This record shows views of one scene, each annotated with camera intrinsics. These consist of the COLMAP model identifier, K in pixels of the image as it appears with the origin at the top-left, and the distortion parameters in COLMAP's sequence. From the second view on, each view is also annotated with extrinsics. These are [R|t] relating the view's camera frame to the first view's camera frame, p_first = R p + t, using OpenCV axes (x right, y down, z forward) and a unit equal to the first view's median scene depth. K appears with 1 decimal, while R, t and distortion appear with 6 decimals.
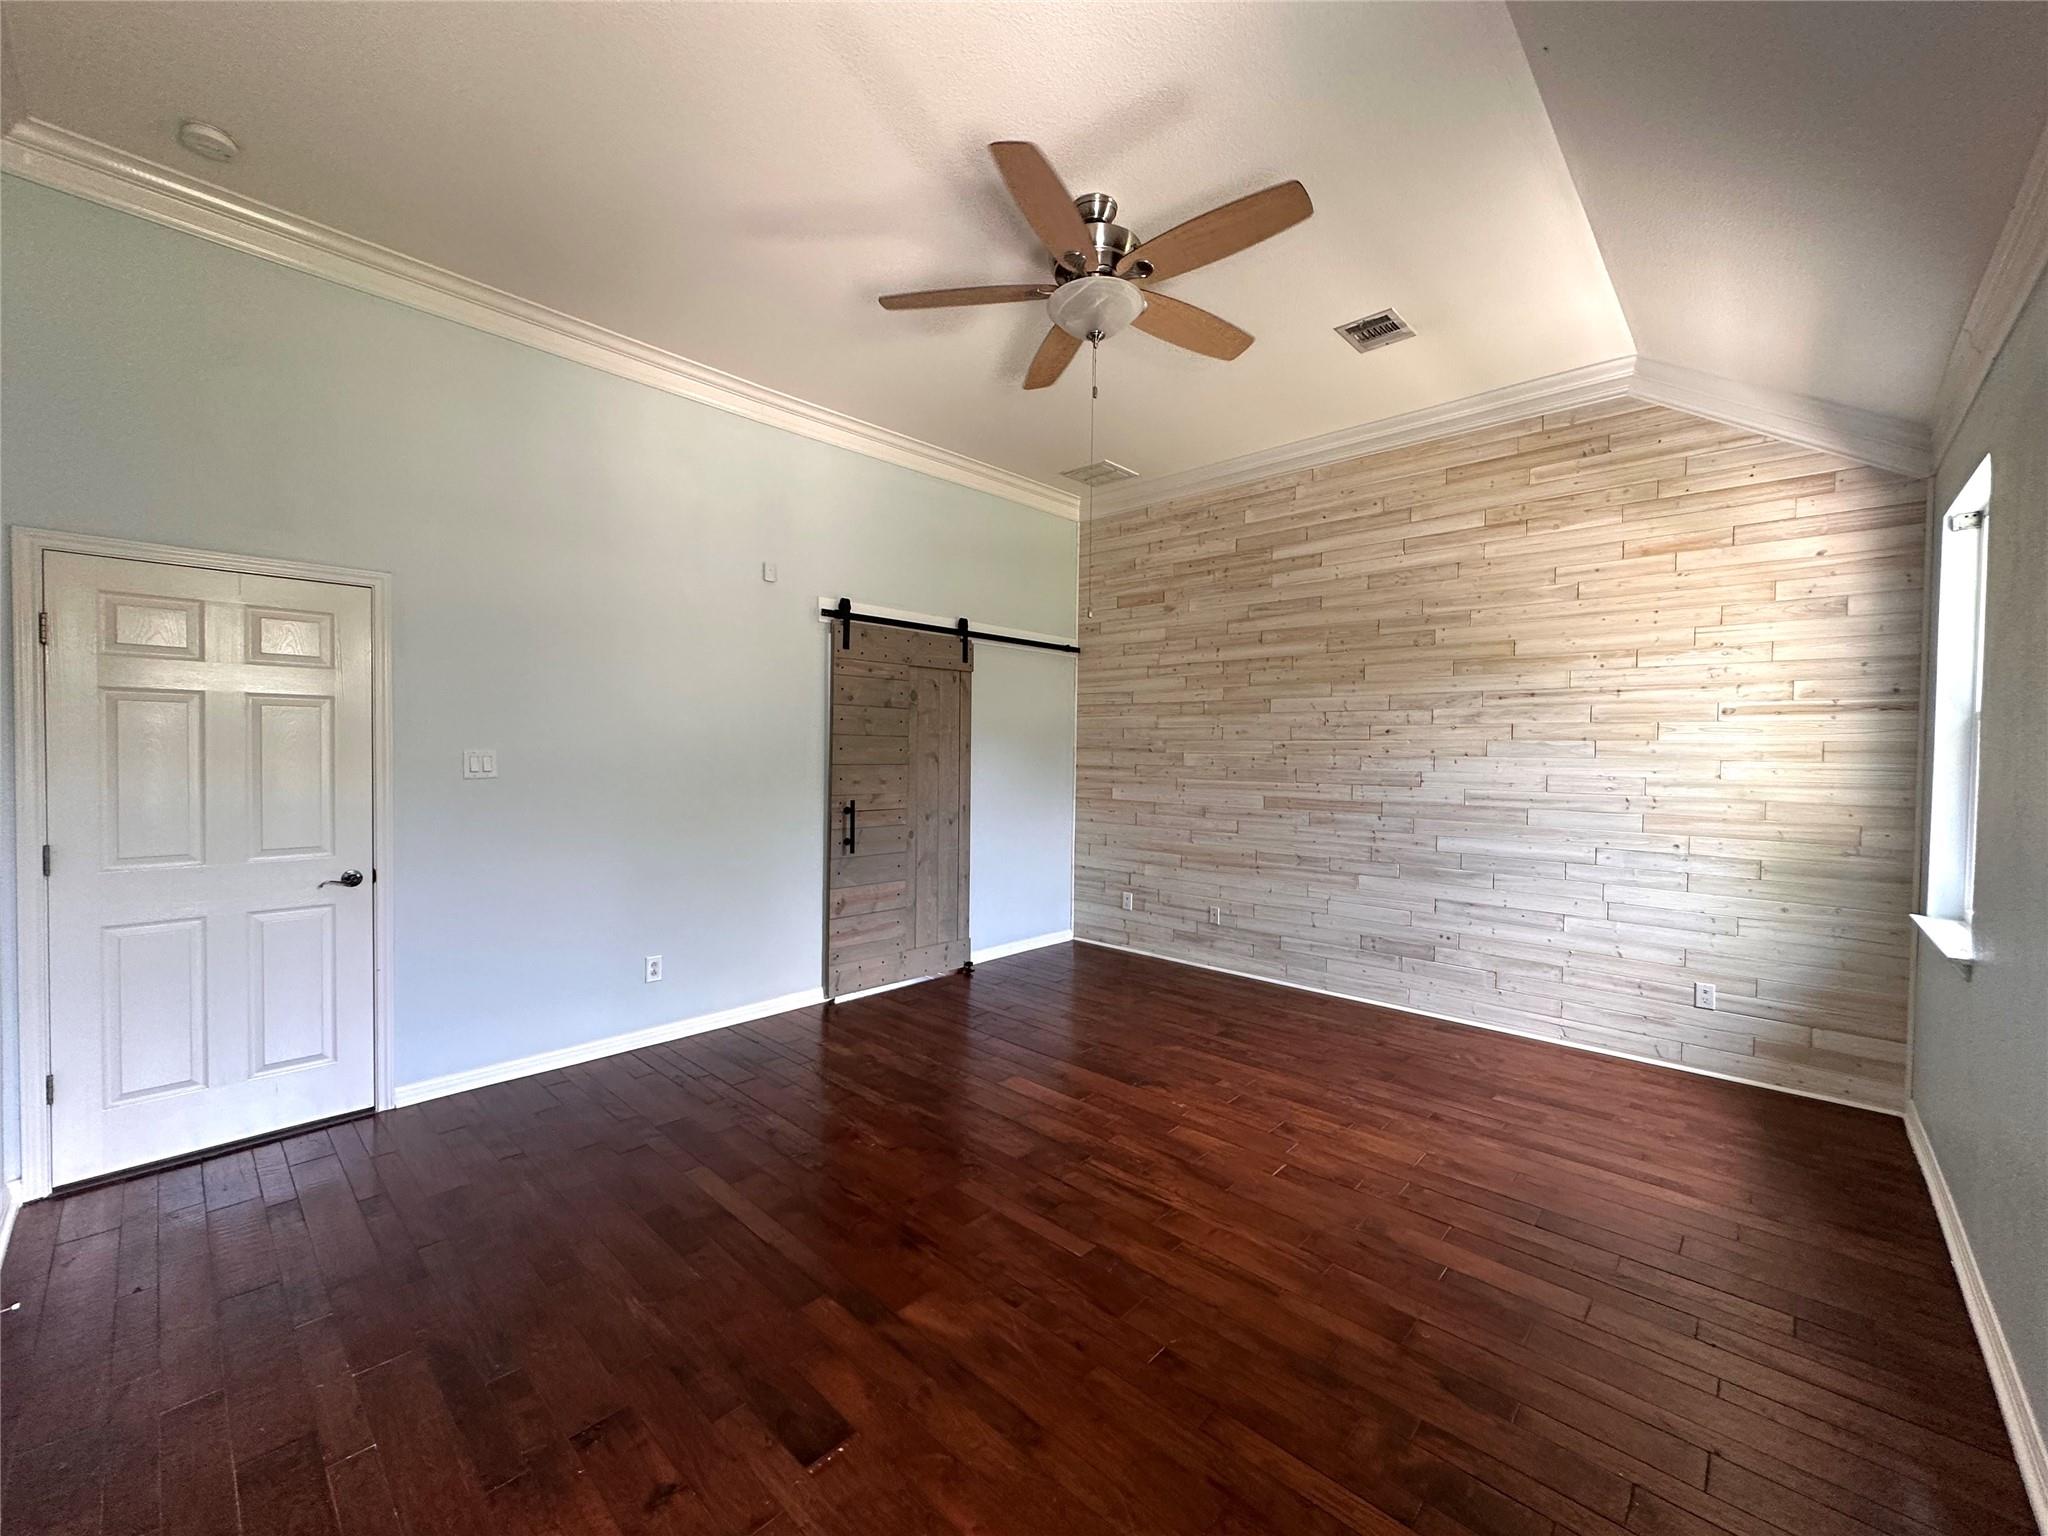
lens RADIAL K [[820.3, 0, 1015.4], [0, 820.3, 764.2], [0, 0, 1]] dist [-0.003796, 0.000858]
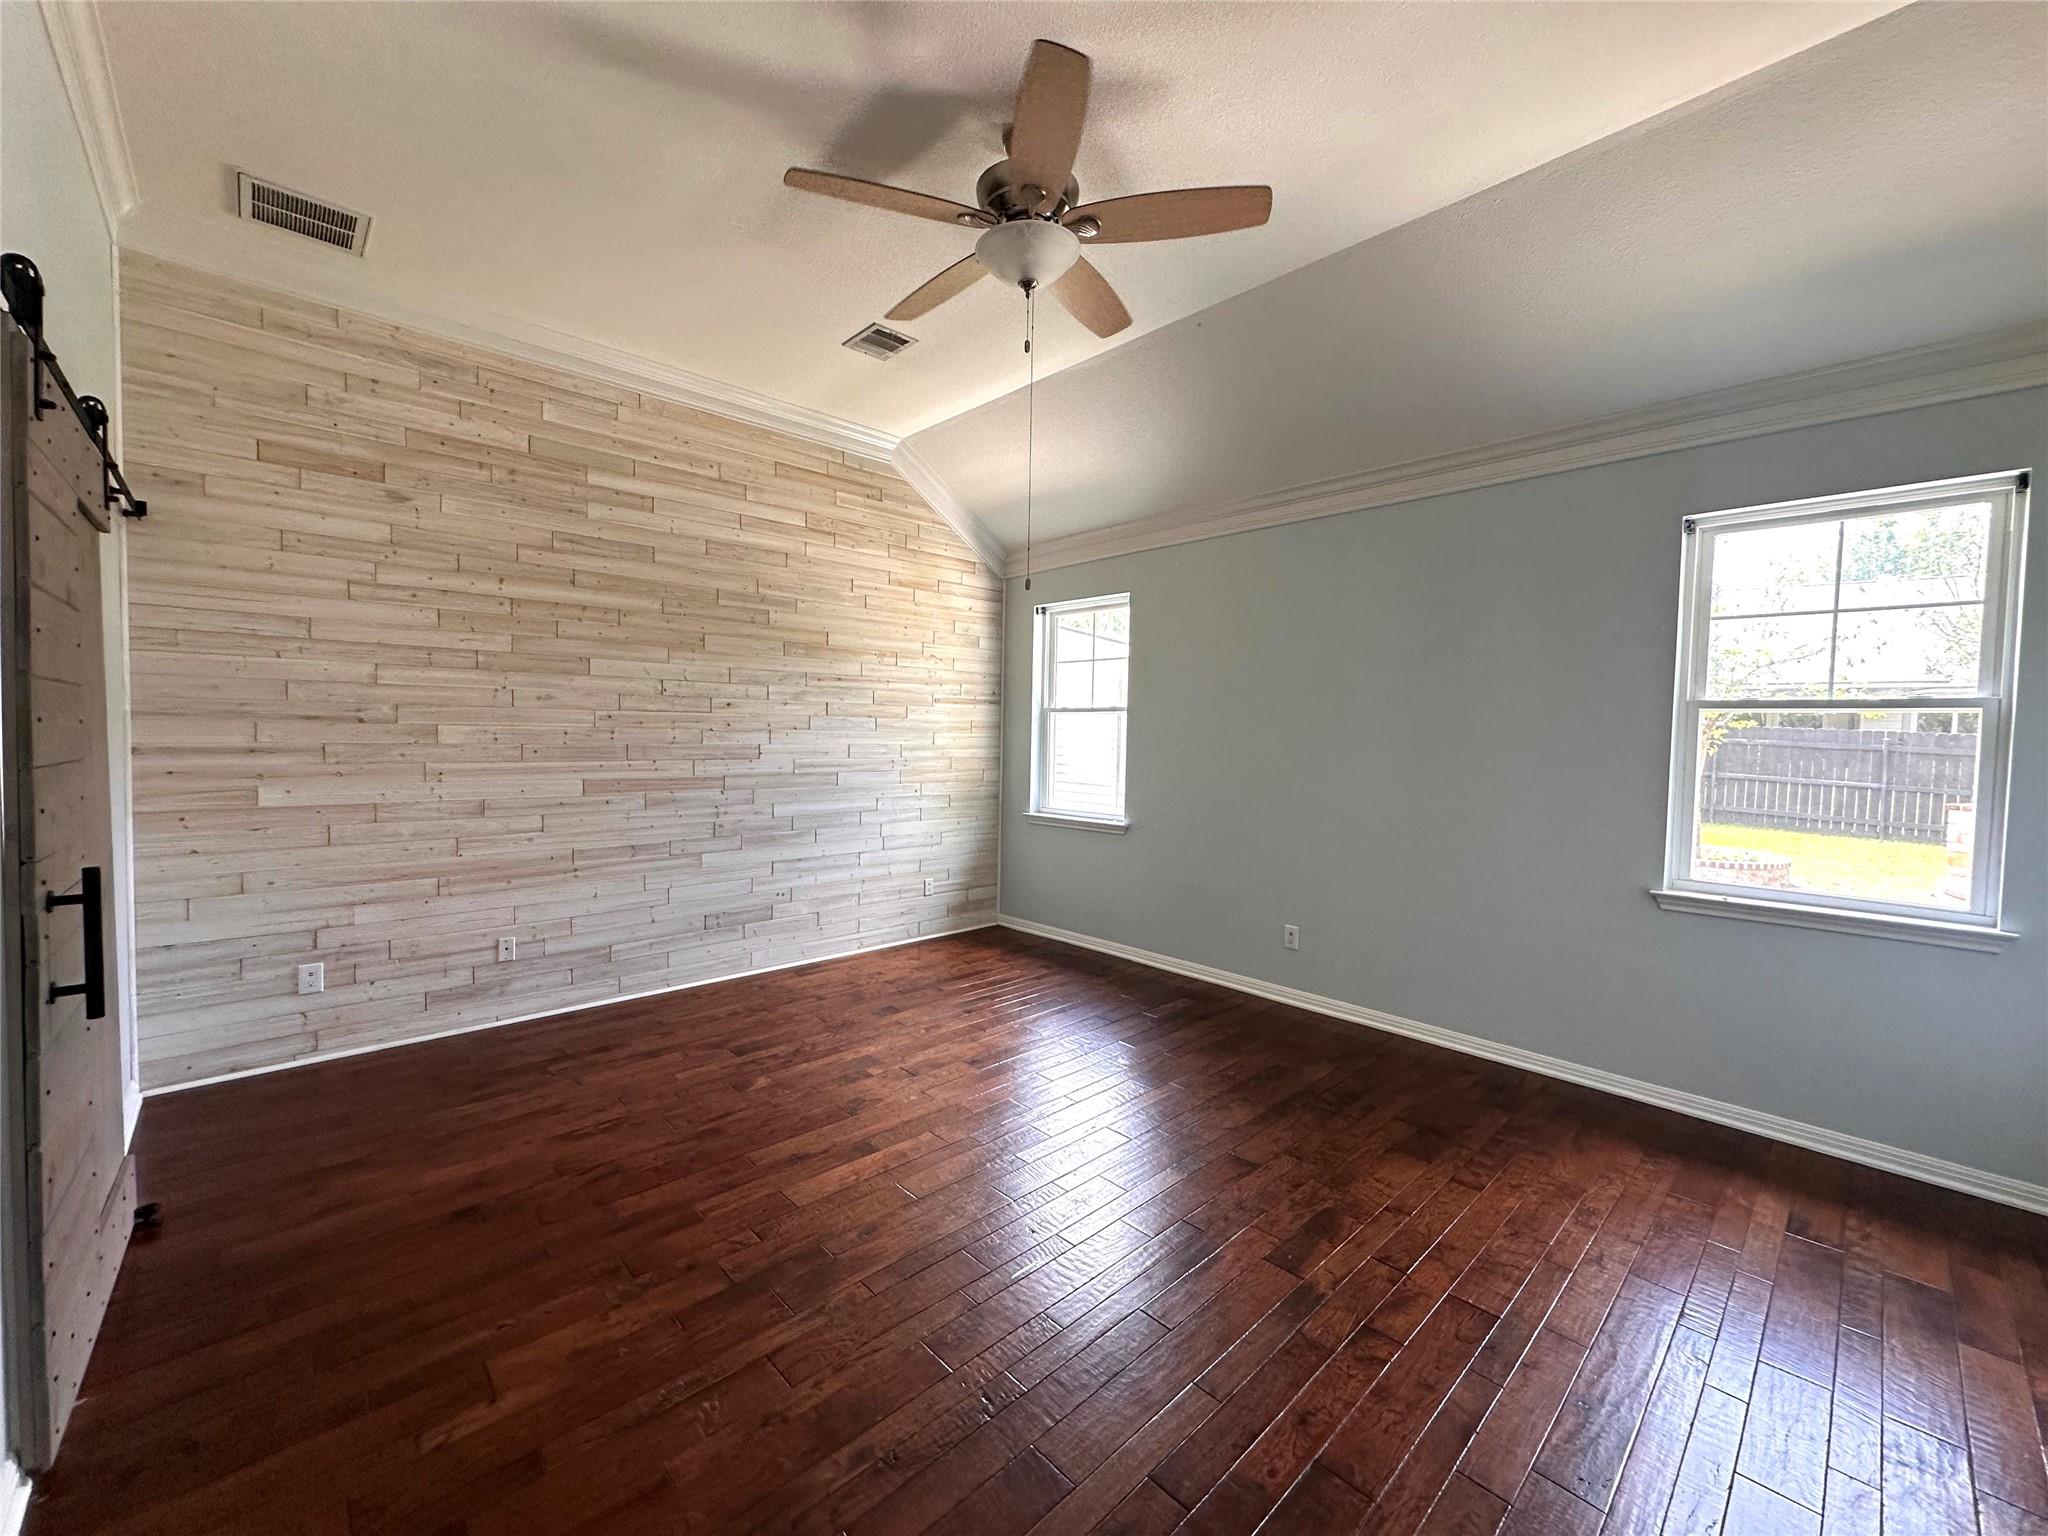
lens RADIAL K [[820.3, 0, 1024.8], [0, 820.3, 766.2], [0, 0, 1]] dist [-0.003796, 0.000858]
pose [[0.052168, -0.049765, 0.997398, -0.516164], [0.005087, 0.998758, 0.049567, -0.012569], [-0.998625, 0.002488, 0.052357, 0.582523]]
